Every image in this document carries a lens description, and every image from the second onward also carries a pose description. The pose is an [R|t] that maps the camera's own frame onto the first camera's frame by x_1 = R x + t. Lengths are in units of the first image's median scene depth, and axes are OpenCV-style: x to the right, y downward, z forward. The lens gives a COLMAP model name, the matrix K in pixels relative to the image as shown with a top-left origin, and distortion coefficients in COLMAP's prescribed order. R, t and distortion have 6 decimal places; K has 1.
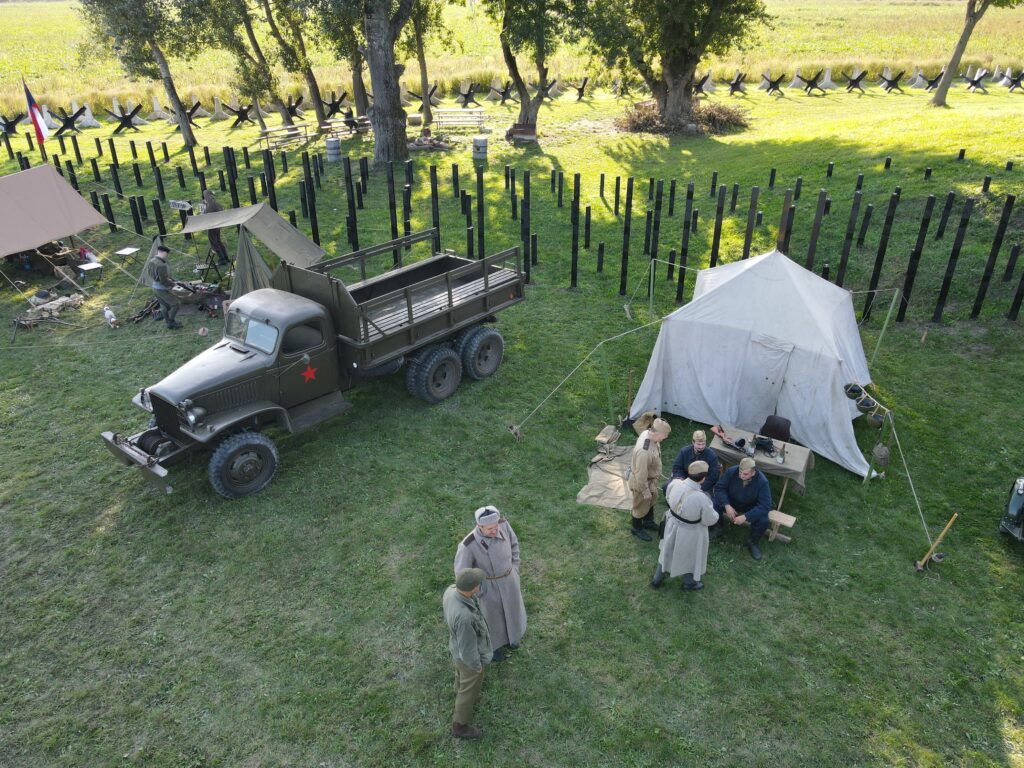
lens RADIAL K [[722.8, 0, 513.8], [0, 722.8, 383.4], [0, 0, 1]] dist [0.005031, 0.010624]
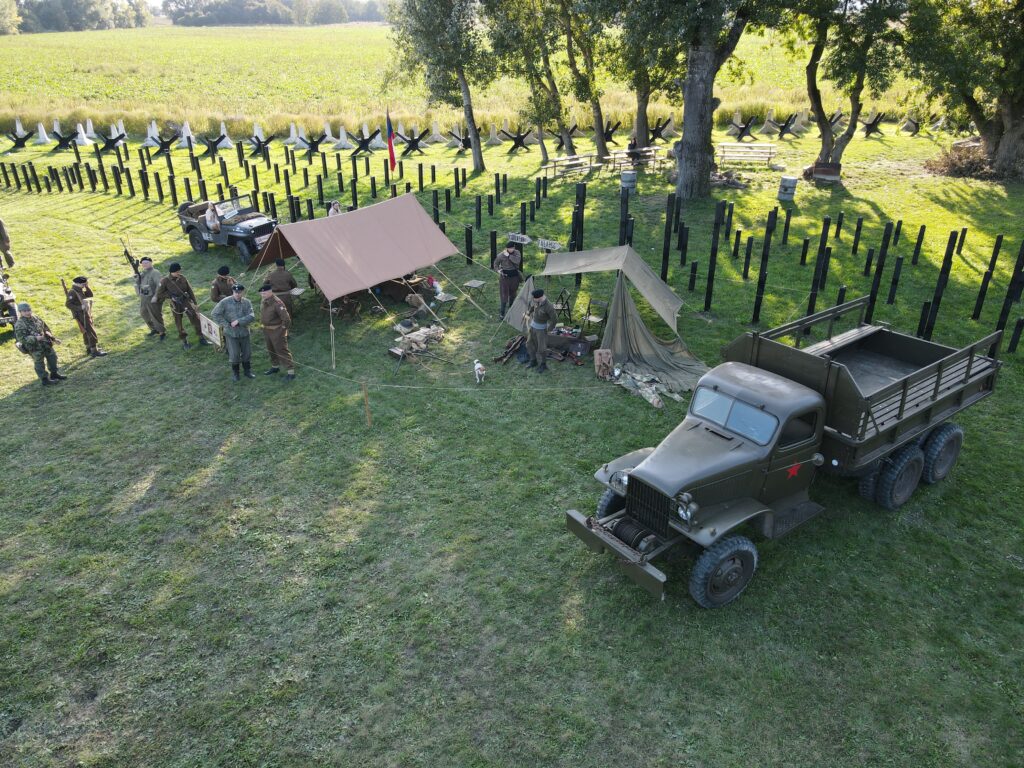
lens RADIAL K [[722.8, 0, 516.8], [0, 722.8, 384.7], [0, 0, 1]] dist [0.005031, 0.010624]
pose [[0.970865, 0.108490, -0.213663, -0.152435], [-0.114152, 0.993360, -0.014304, -0.022866], [0.210693, 0.038277, 0.976803, 0.031851]]
